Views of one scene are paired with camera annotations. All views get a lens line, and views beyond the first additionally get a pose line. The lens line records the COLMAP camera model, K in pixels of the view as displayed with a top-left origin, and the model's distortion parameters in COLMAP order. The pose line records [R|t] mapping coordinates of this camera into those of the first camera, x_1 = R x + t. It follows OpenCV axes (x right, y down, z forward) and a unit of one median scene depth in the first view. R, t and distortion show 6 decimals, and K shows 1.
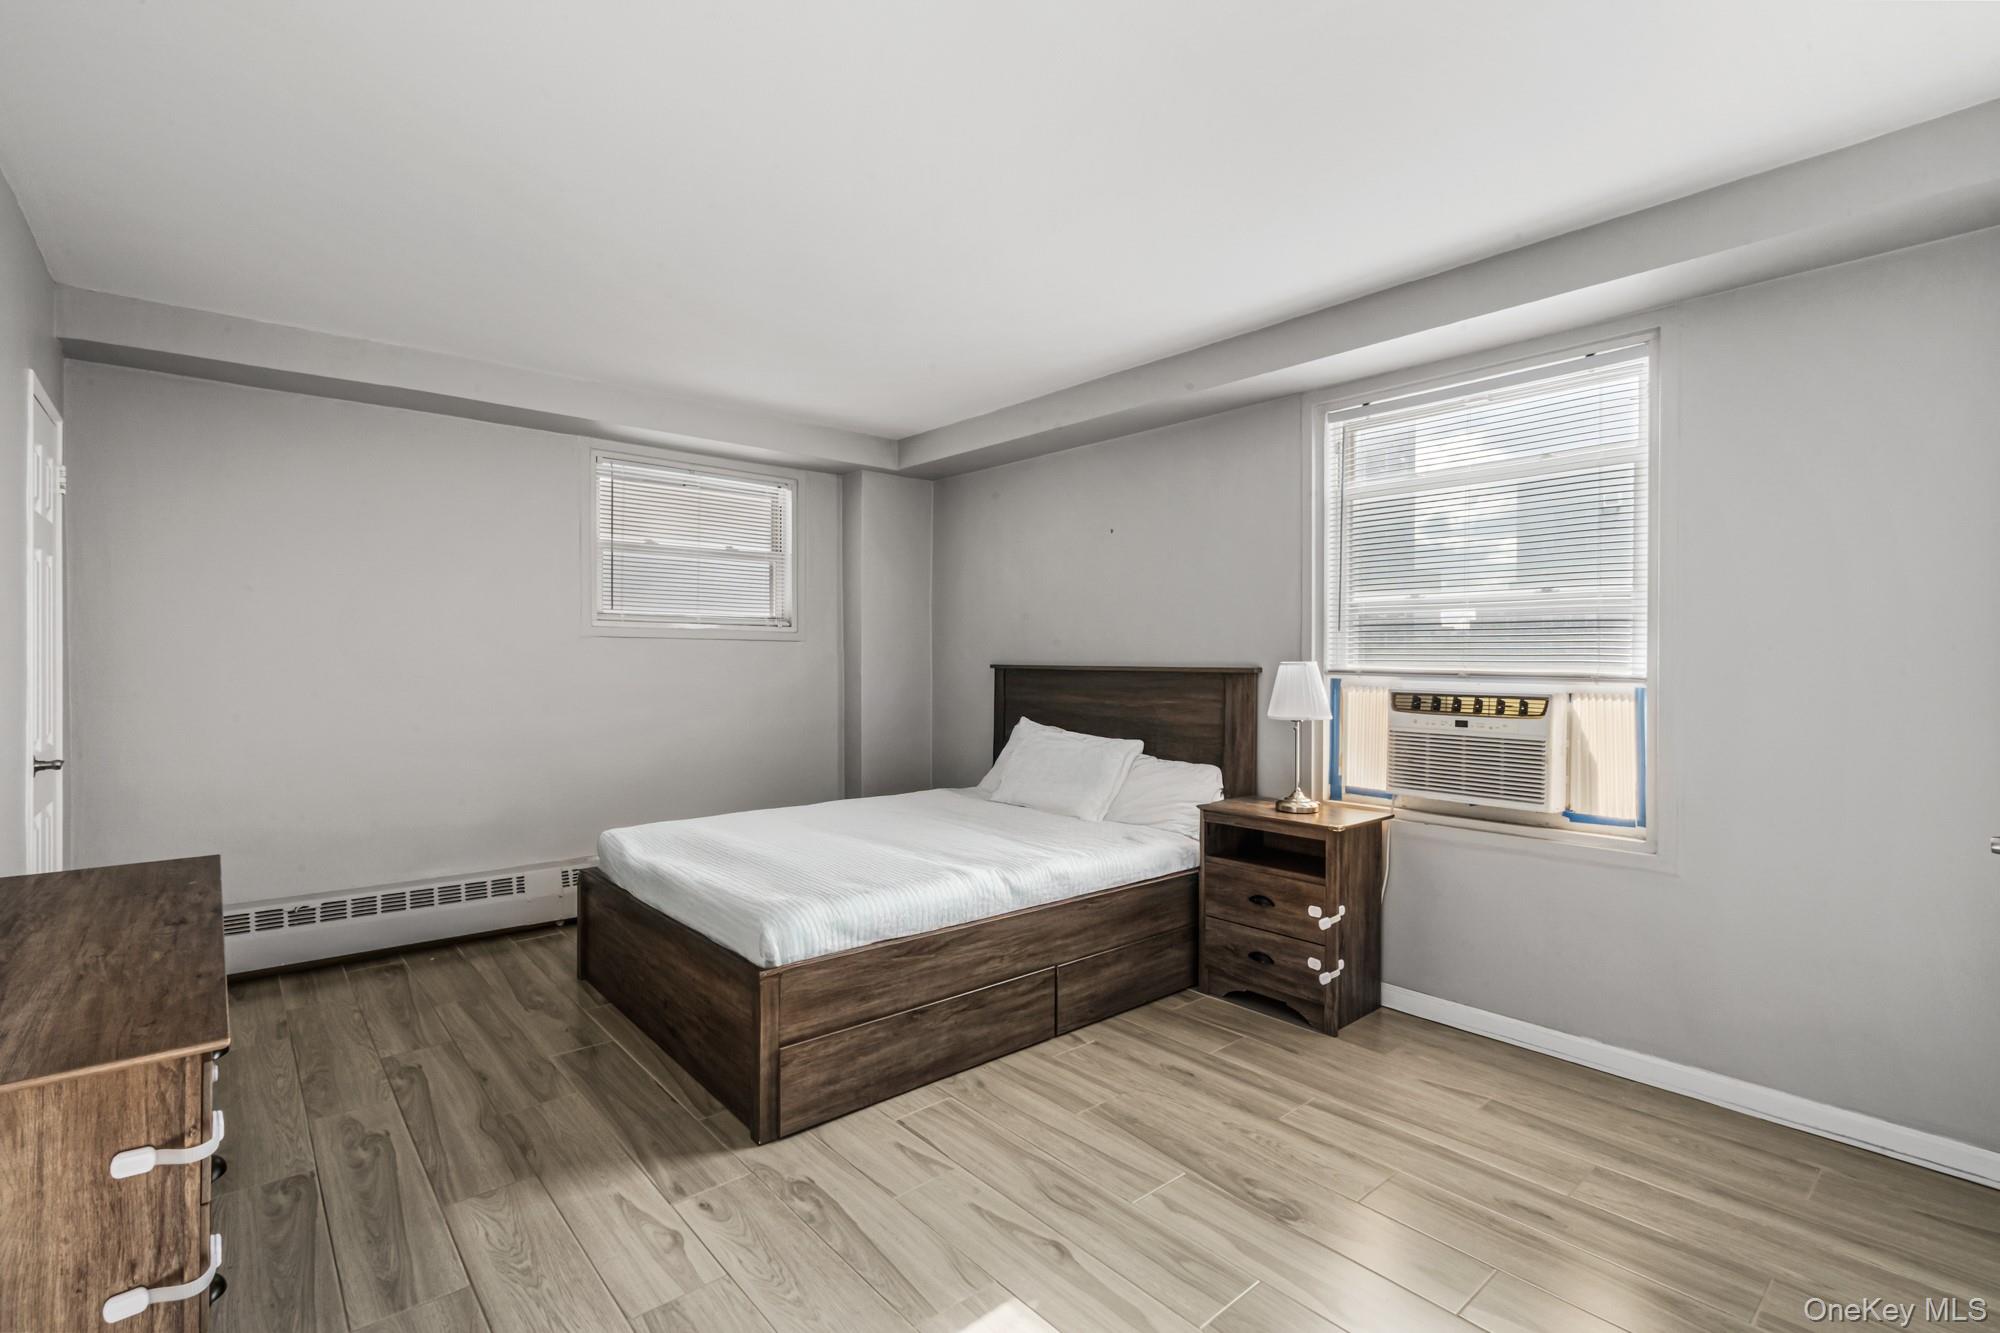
lens RADIAL K [[915.1, 0, 985.1], [0, 915.1, 639.6], [0, 0, 1]] dist [-0.000751, 0.000286]
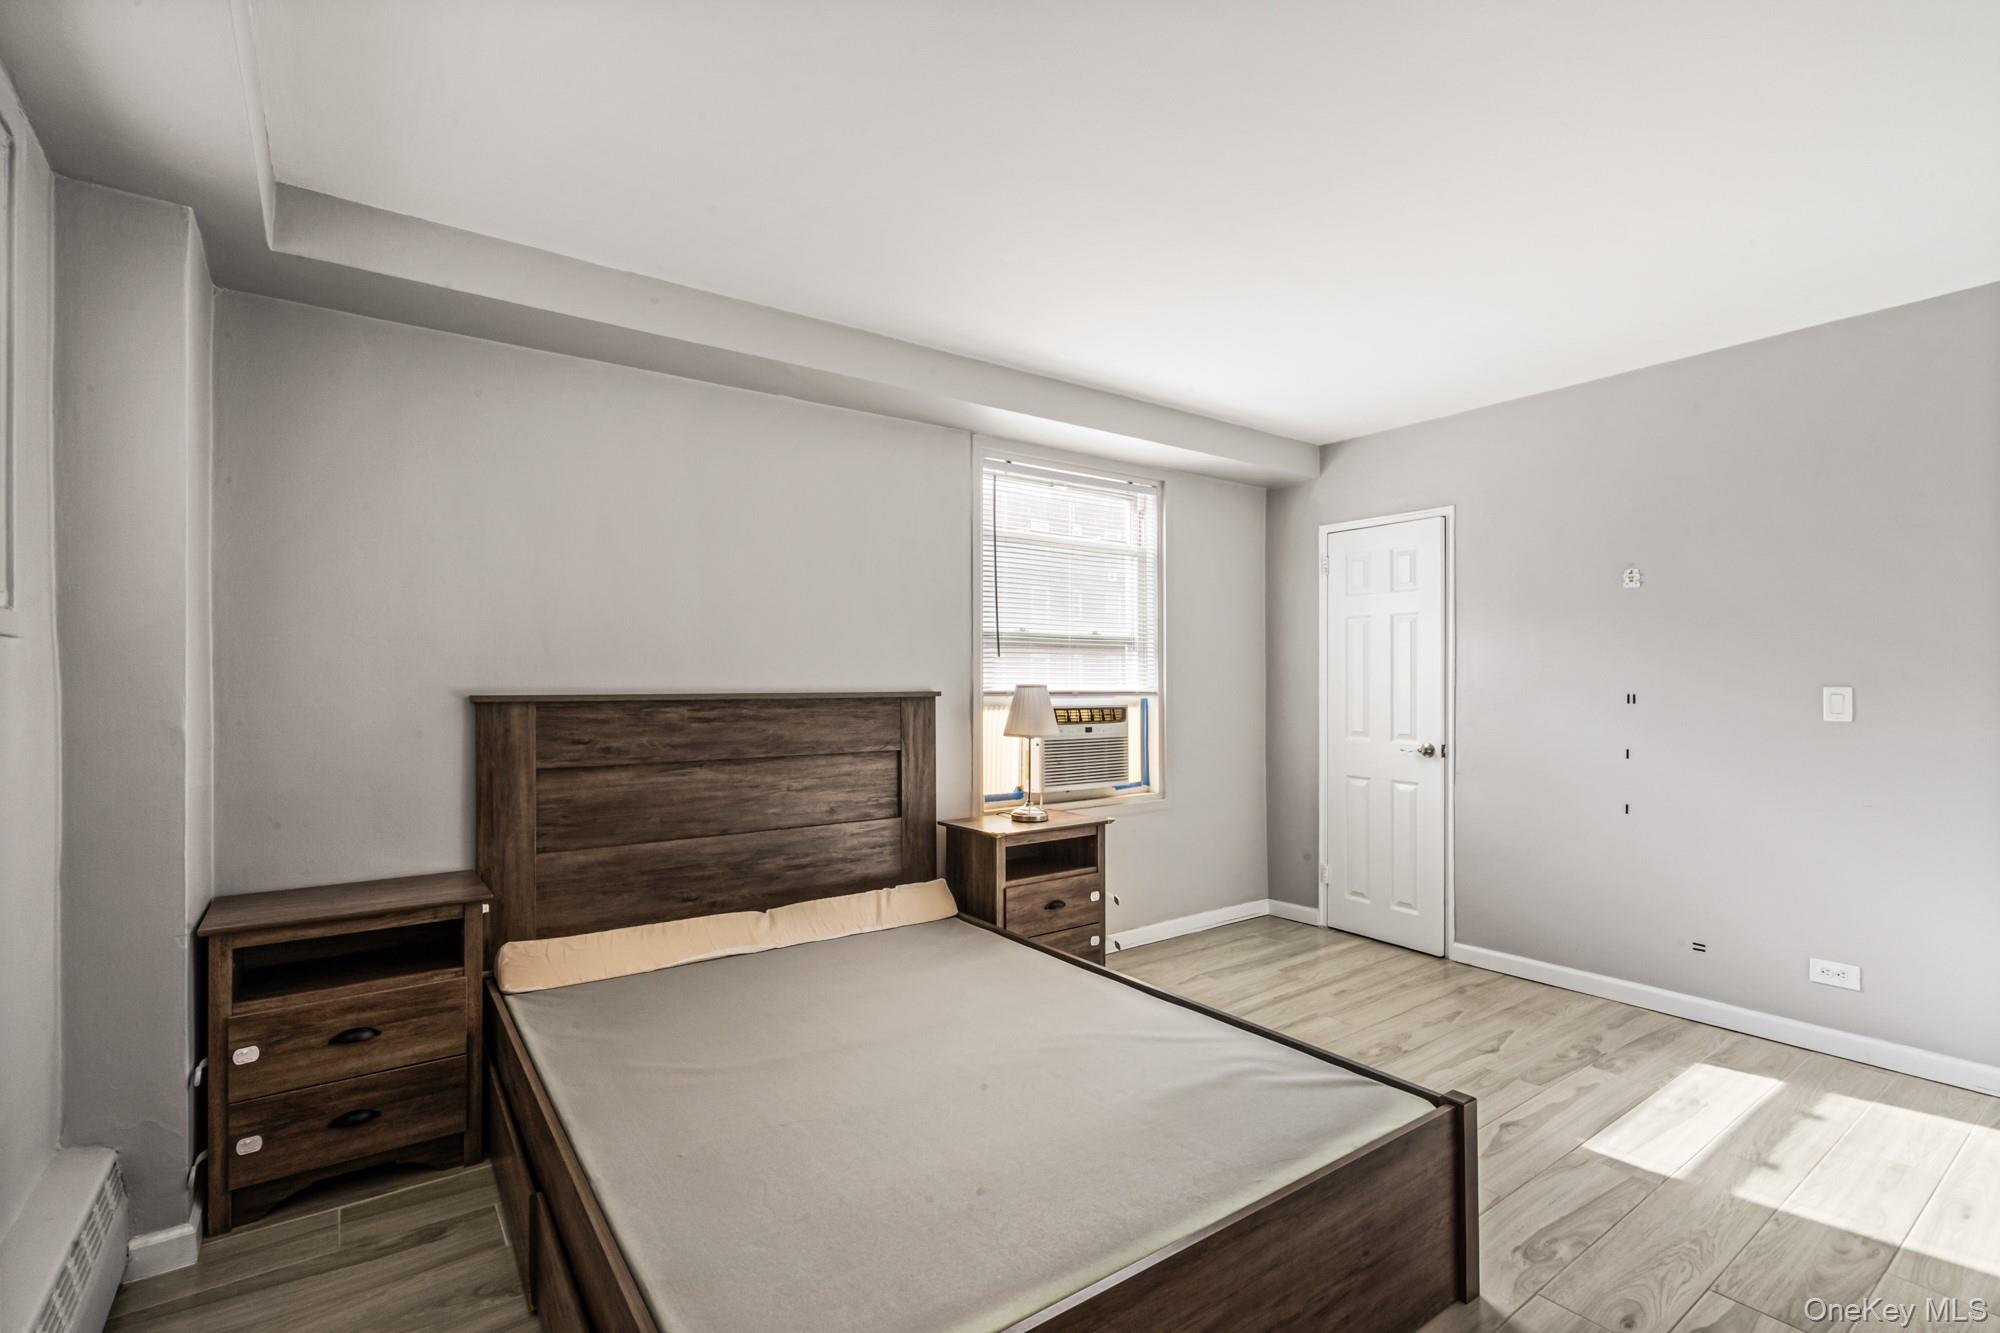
lens RADIAL K [[904.5, 0, 994.2], [0, 904.5, 667.4], [0, 0, 1]] dist [-0.002376, -0.000289]
pose [[0.081155, 0.011221, 0.996638, -0.817823], [-0.012848, 0.999865, -0.010211, 0.015977], [-0.996619, -0.011977, 0.081289, 1.040968]]
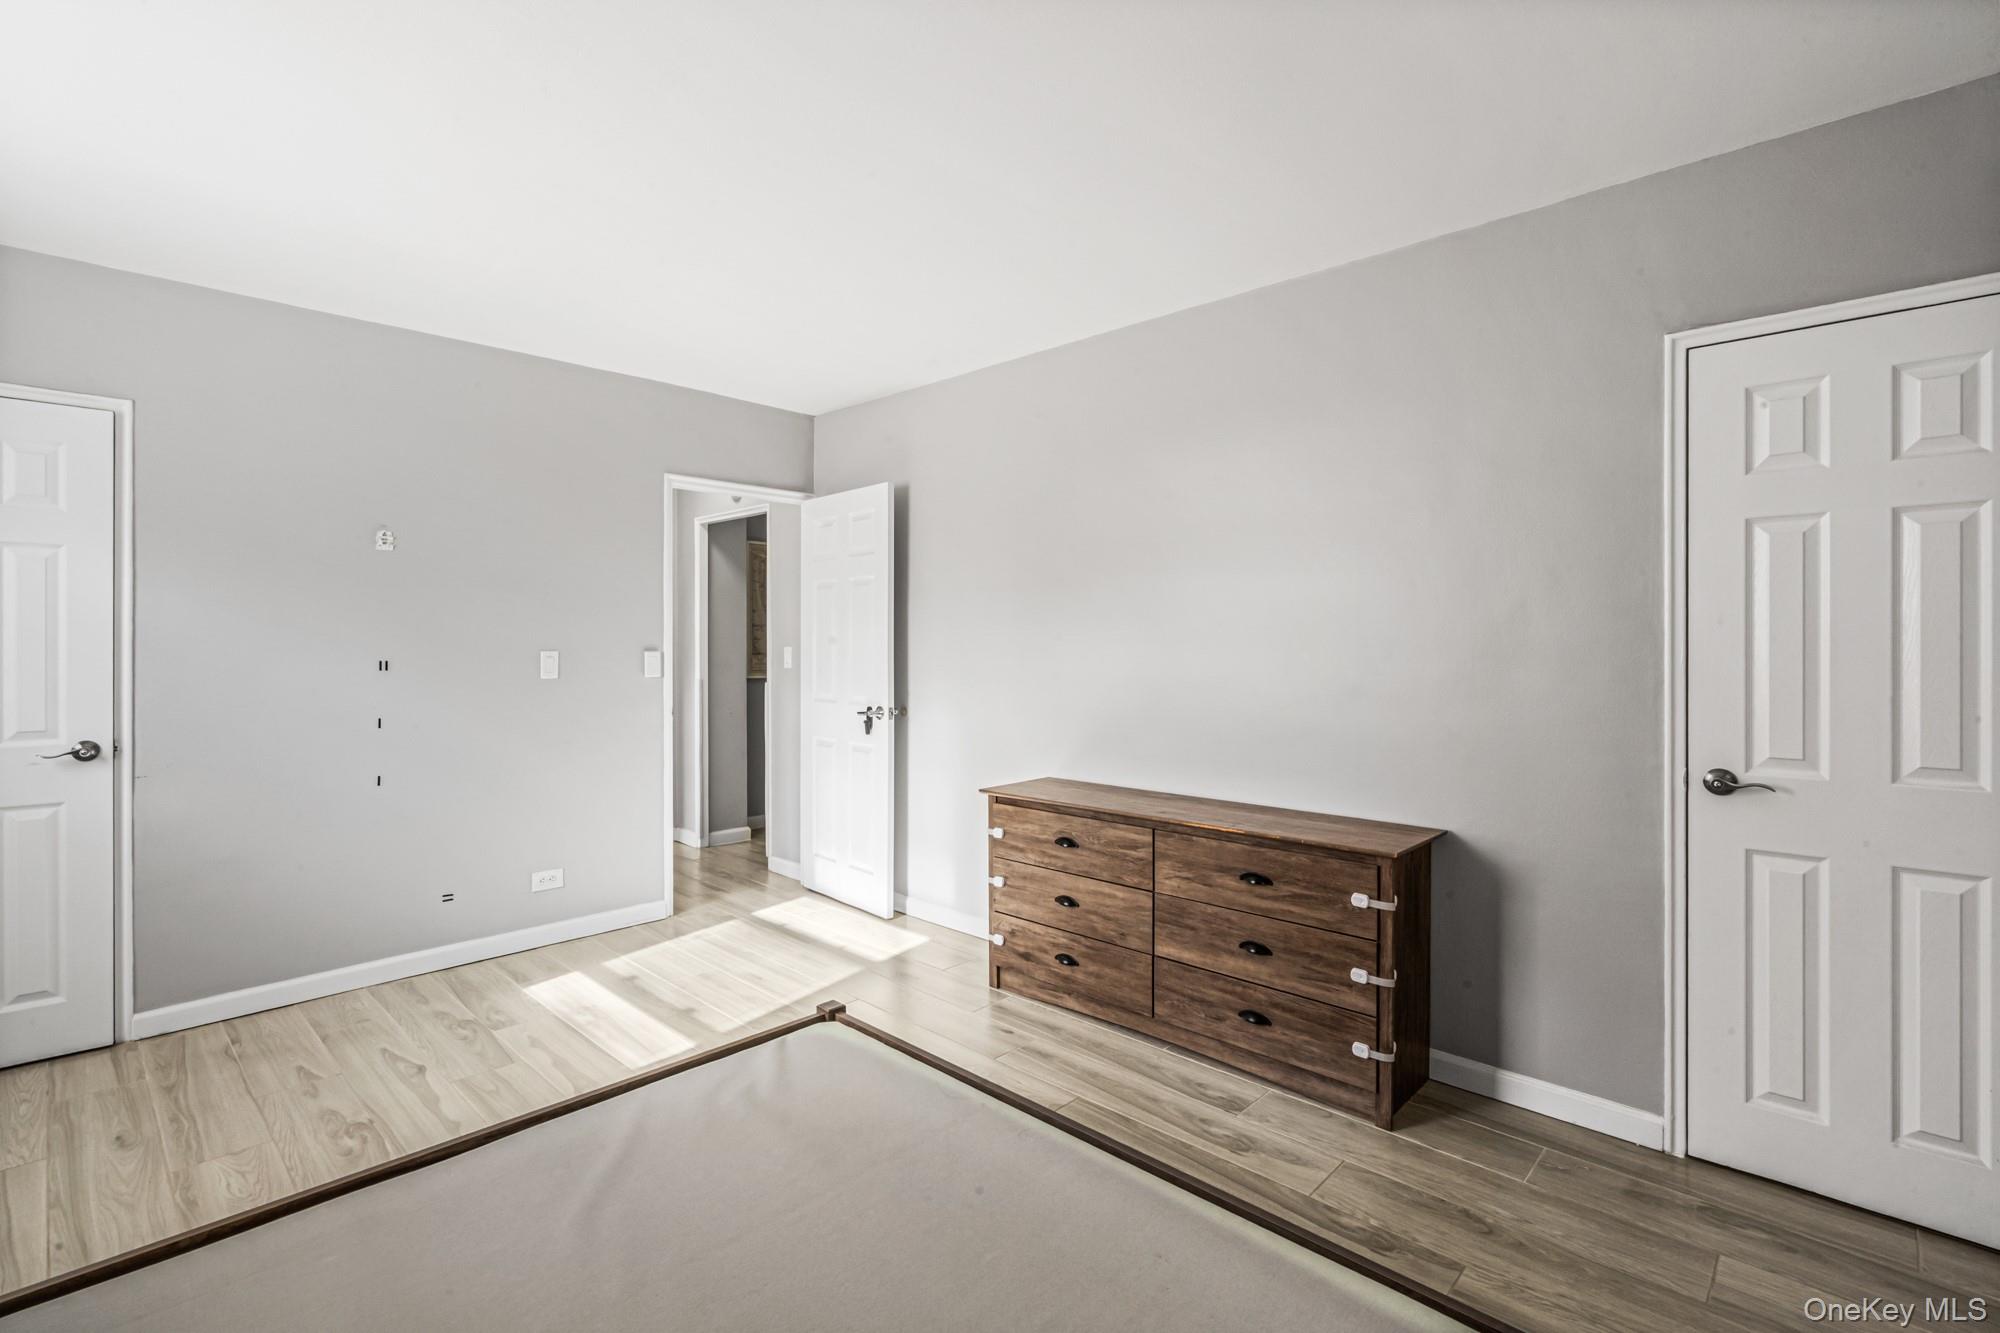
lens RADIAL K [[913.1, 0, 958.6], [0, 913.1, 645.3], [0, 0, 1]] dist [-0.003241, 0.000269]
pose [[-0.997204, 0.002116, -0.074703, -0.228715], [0.002980, 0.999930, -0.011457, 0.023743], [0.074673, -0.011648, -0.997140, 1.491137]]
